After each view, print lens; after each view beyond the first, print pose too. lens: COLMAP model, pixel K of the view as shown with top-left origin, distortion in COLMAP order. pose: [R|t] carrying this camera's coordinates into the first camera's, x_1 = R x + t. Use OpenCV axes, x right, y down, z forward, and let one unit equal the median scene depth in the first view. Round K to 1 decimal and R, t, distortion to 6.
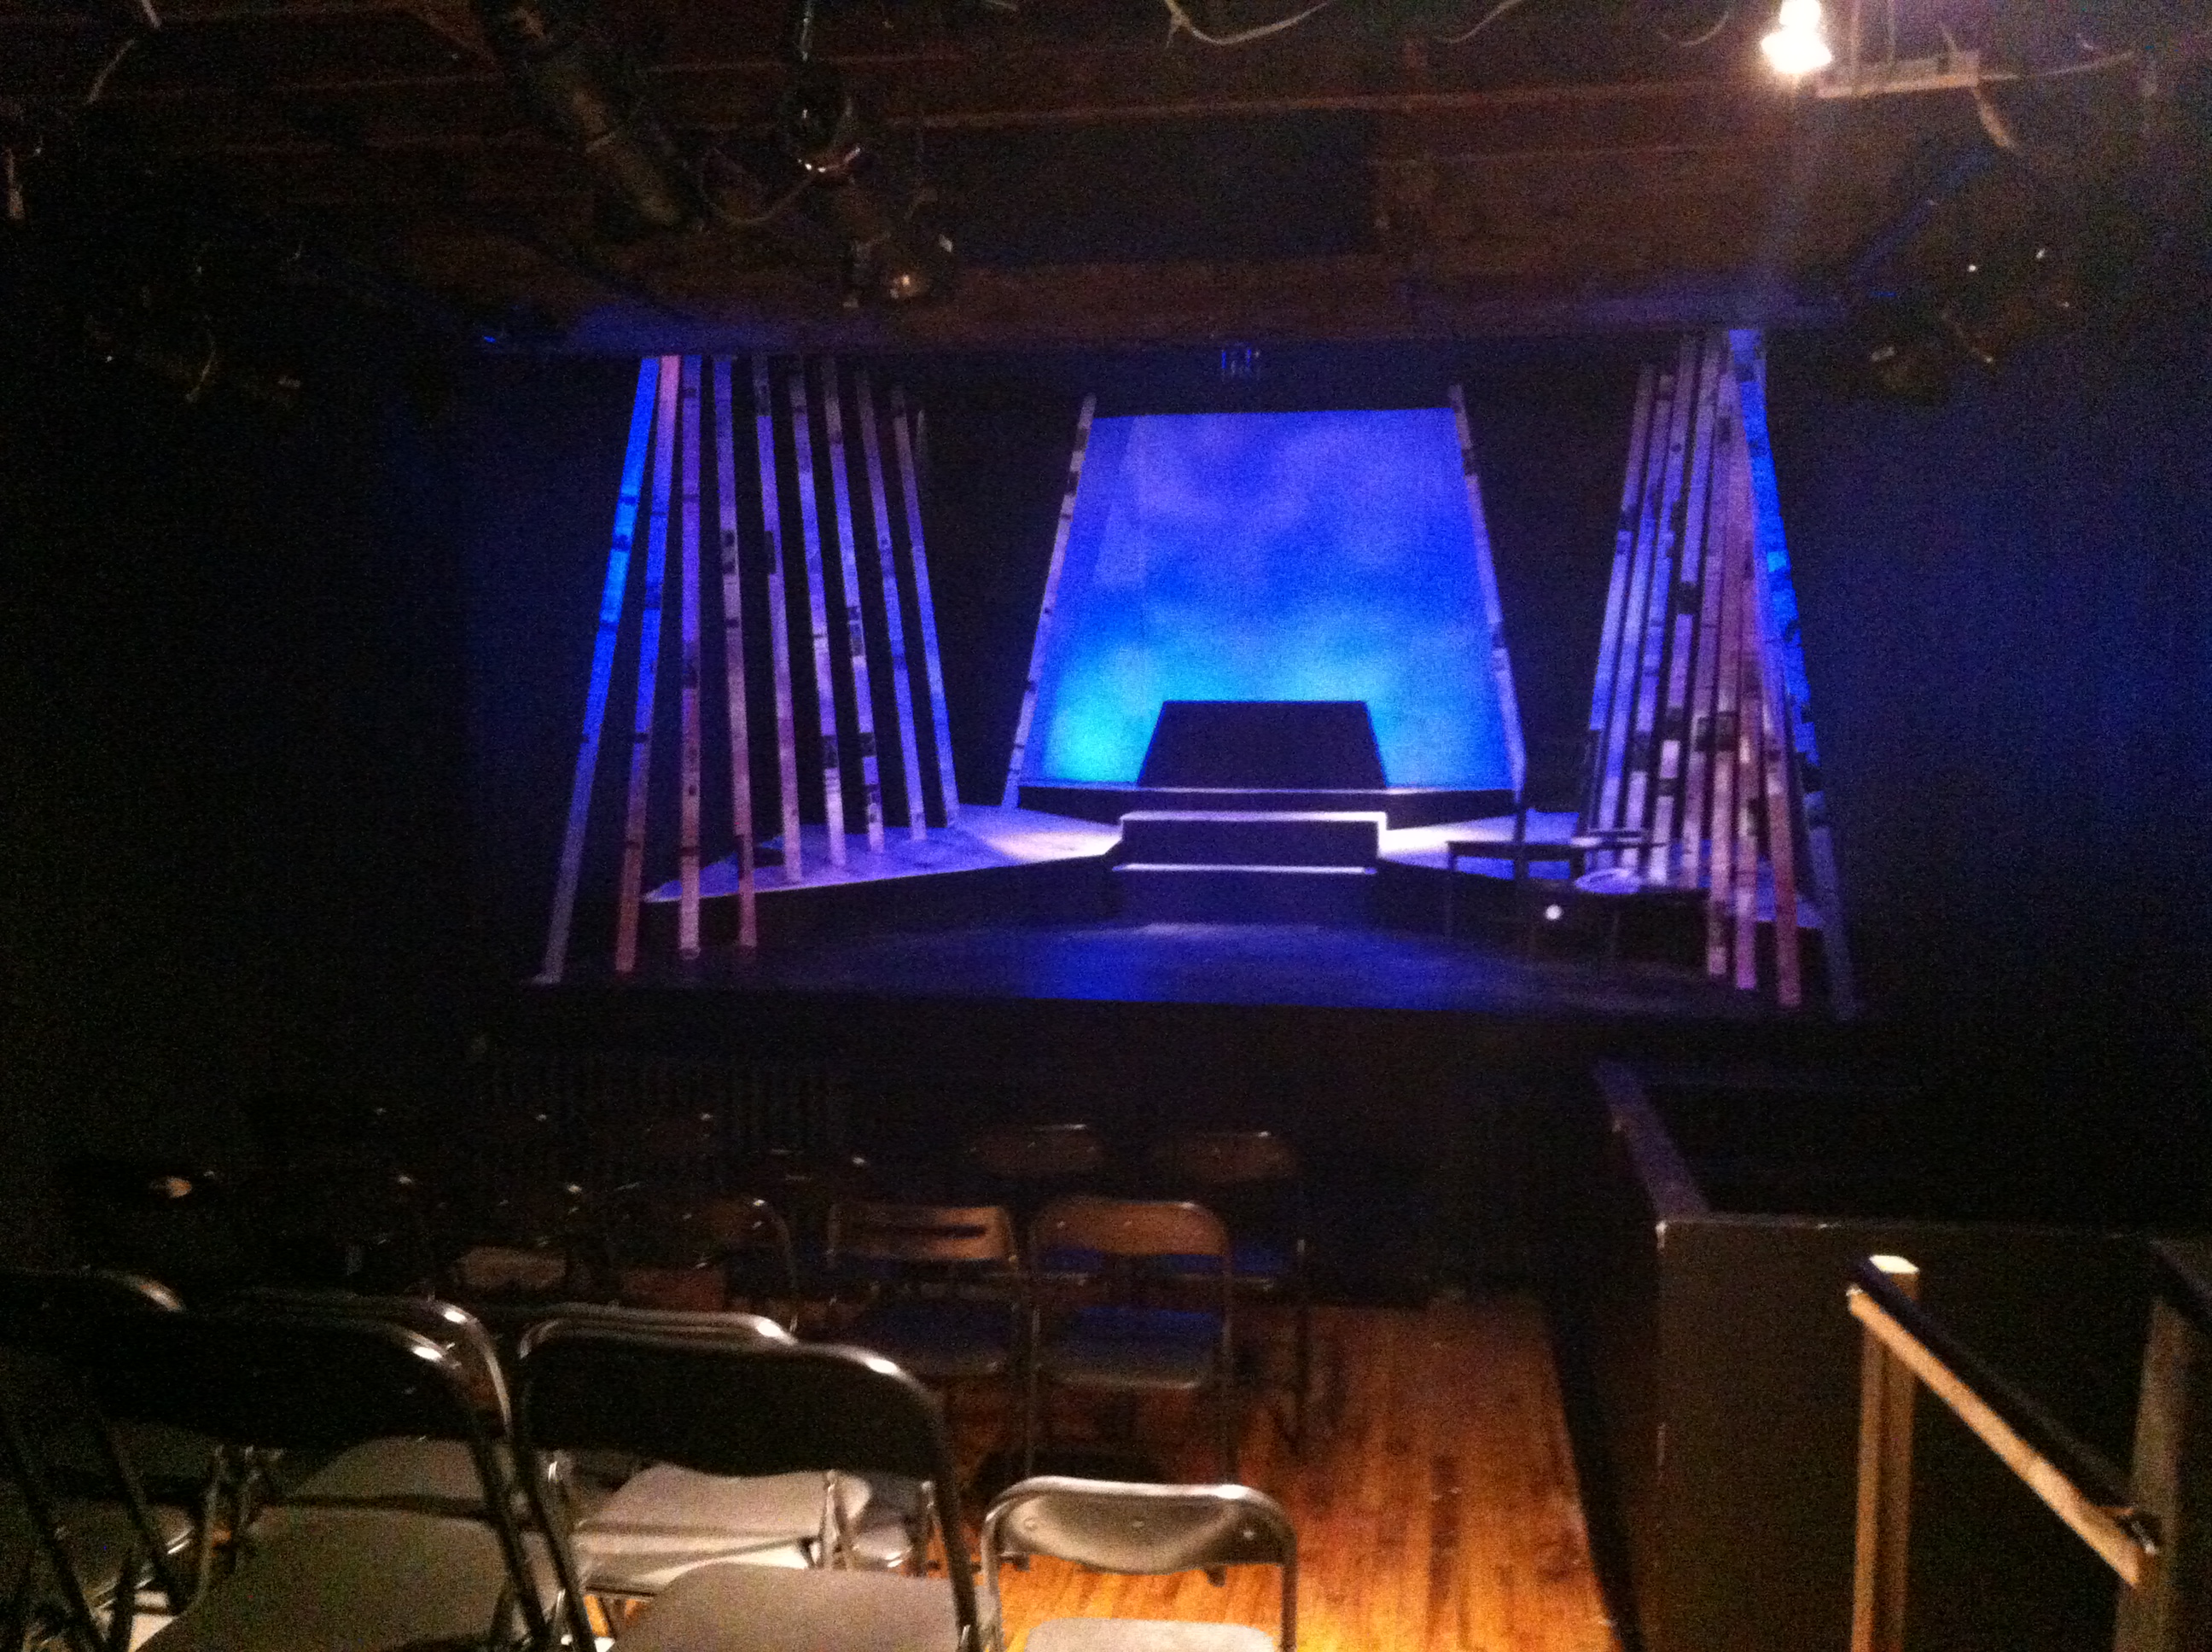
lens RADIAL K [[1863.7, 0, 1106.1], [0, 1863.7, 836.0], [0, 0, 1]] dist [0.097324, -0.284852]
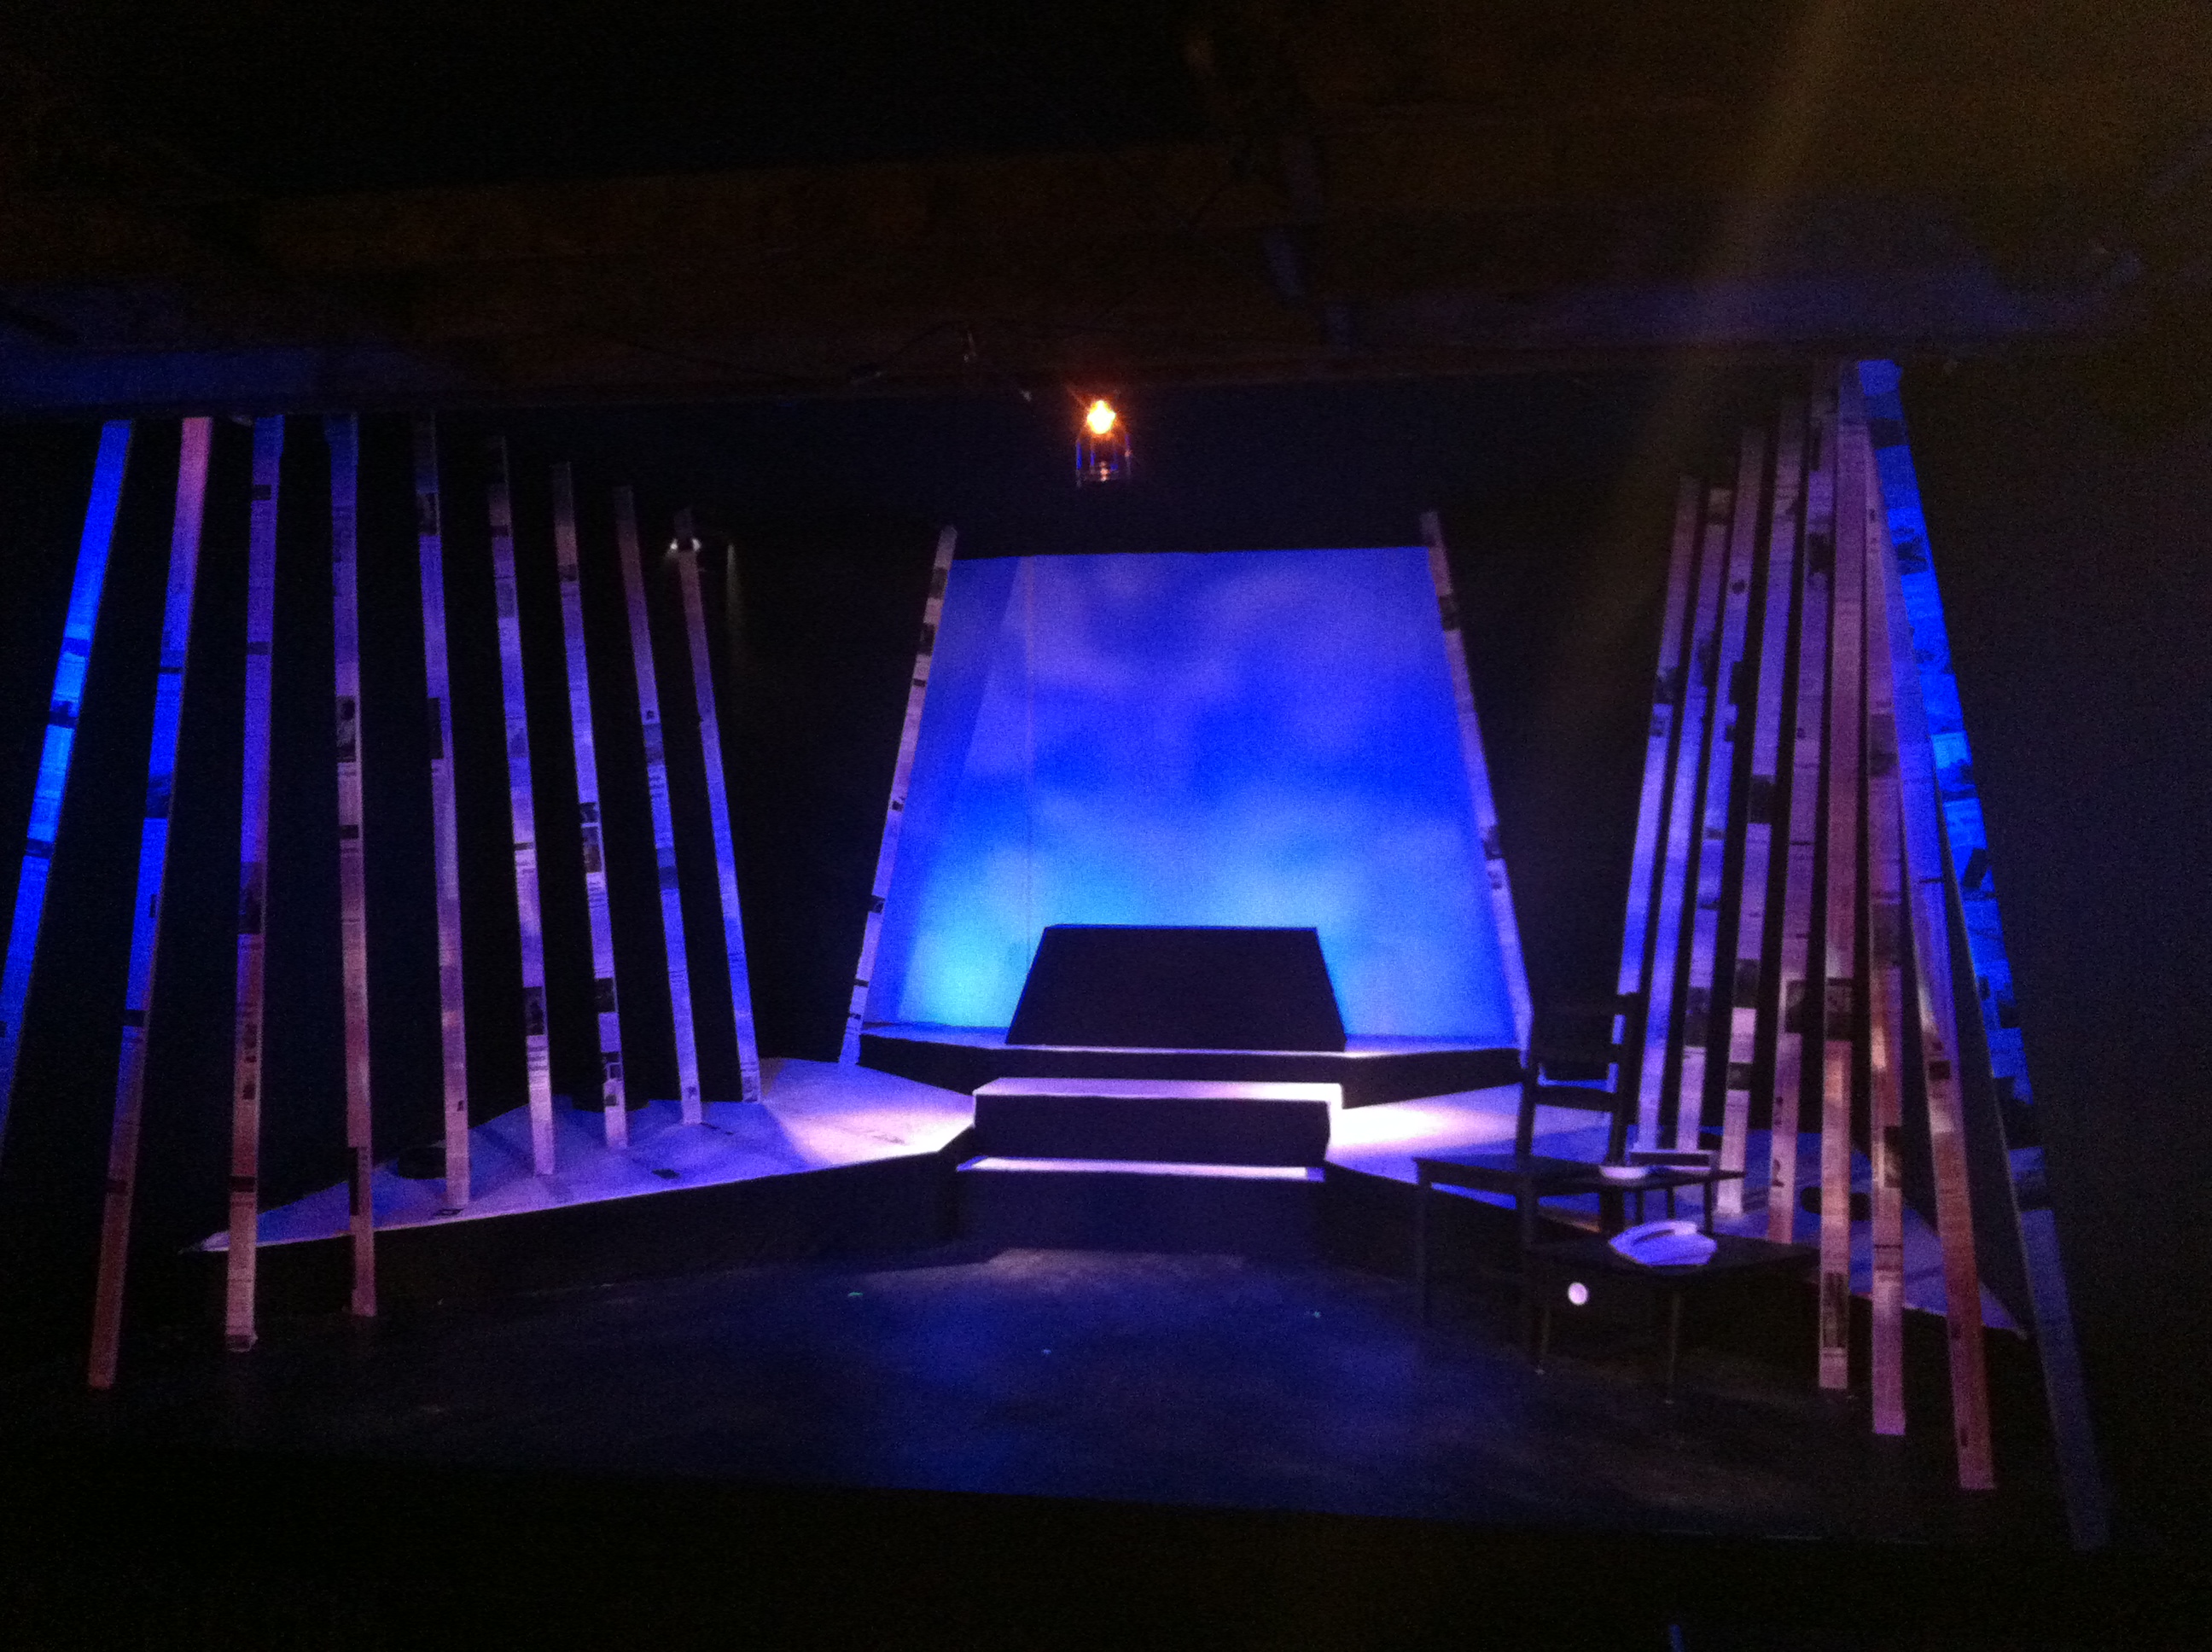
lens RADIAL K [[1863.7, 0, 1106.1], [0, 1863.7, 836.0], [0, 0, 1]] dist [0.097324, -0.284852]
pose [[0.999966, 0.003371, -0.007558, 0.070559], [-0.004064, 0.995599, -0.093624, -0.045258], [0.007209, 0.093652, 0.995579, 0.296638]]
